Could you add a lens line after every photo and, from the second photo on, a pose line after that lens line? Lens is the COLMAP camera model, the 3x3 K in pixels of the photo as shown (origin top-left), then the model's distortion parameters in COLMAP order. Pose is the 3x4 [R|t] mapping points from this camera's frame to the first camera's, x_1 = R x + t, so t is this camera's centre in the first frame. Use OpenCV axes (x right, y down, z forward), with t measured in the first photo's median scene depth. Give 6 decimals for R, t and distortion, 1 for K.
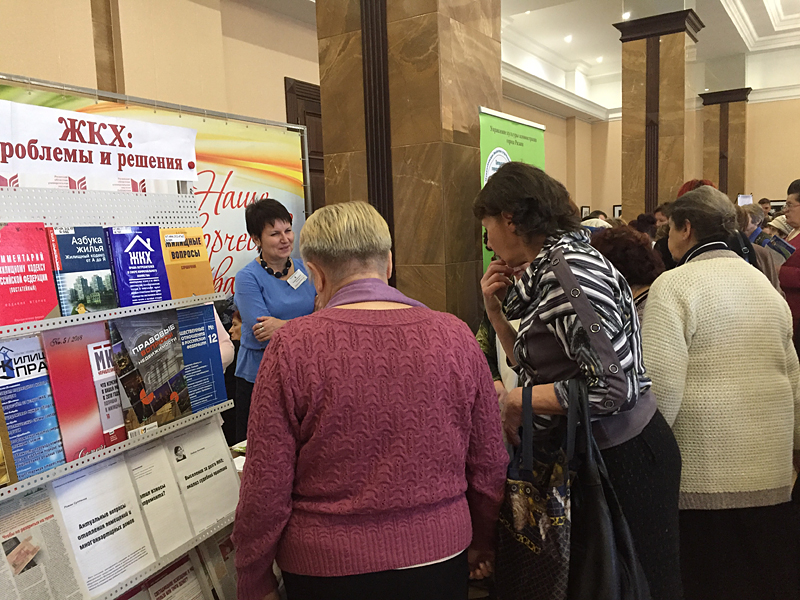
lens RADIAL K [[679.3, 0, 400.0], [0, 679.3, 300.0], [0, 0, 1]] dist [0.082274, -0.115898]
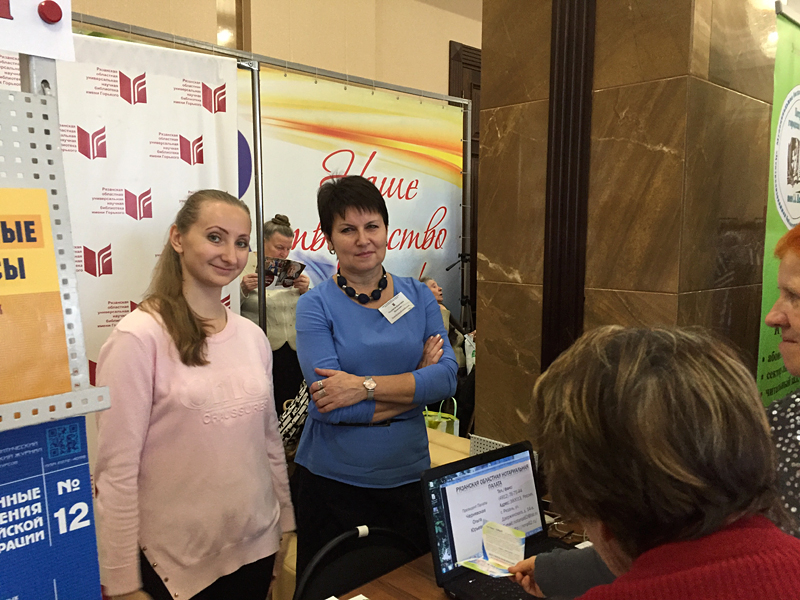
lens RADIAL K [[679.3, 0, 400.0], [0, 679.3, 300.0], [0, 0, 1]] dist [0.082274, -0.115898]
pose [[0.969358, 0.065183, -0.236845, -0.049658], [-0.065271, 0.997840, 0.007479, -0.077107], [0.236820, 0.008209, 0.971519, 0.833057]]
